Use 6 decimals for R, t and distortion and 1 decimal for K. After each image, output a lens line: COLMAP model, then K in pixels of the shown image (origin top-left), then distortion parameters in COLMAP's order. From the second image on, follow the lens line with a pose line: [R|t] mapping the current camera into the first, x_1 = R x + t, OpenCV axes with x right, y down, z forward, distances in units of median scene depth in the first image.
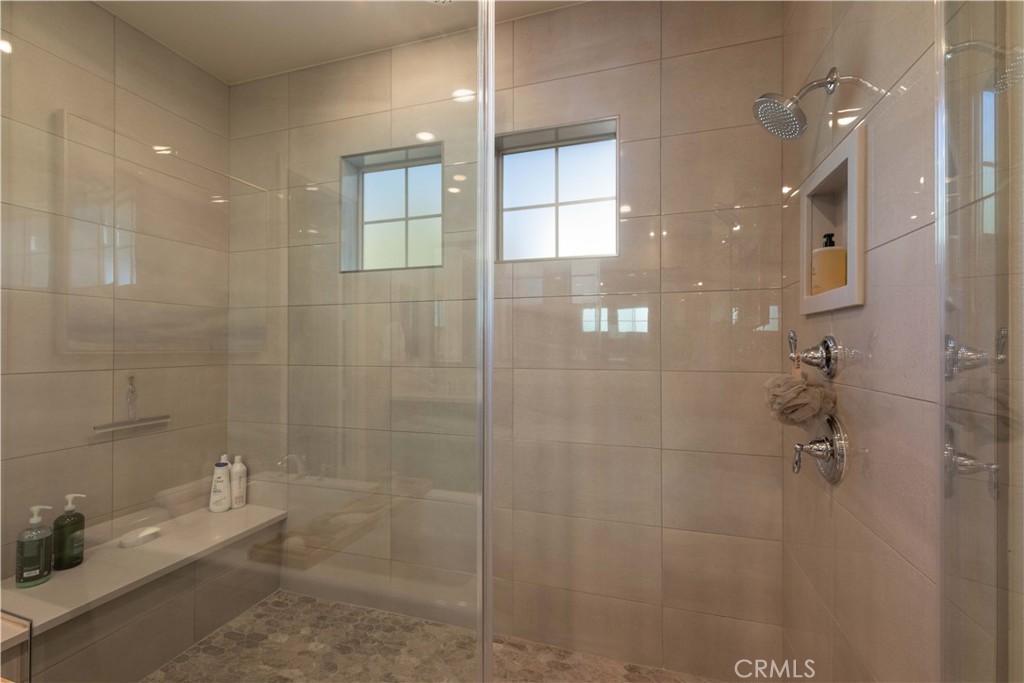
lens RADIAL K [[434.7, 0, 503.3], [0, 434.7, 344.5], [0, 0, 1]] dist [-0.001518, -0.000382]
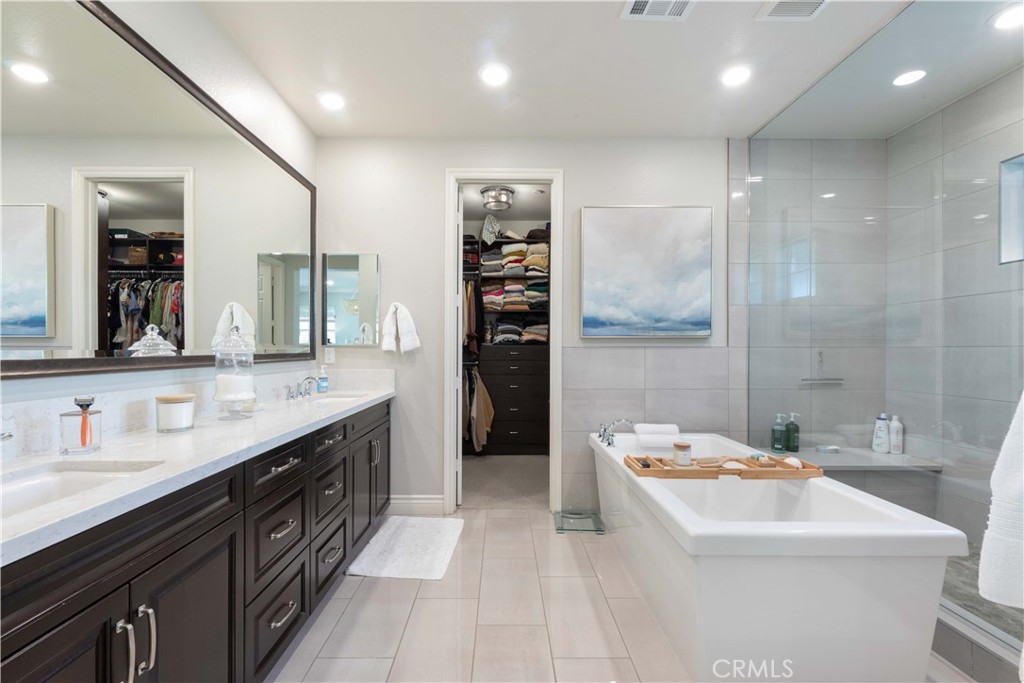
lens RADIAL K [[434.7, 0, 501.7], [0, 434.7, 346.3], [0, 0, 1]] dist [-0.001518, -0.000382]
pose [[0.298146, -0.002626, -0.954517, 0.315546], [0.000243, 0.999996, -0.002675, 0.051092], [0.954520, 0.000566, 0.298146, -0.577013]]
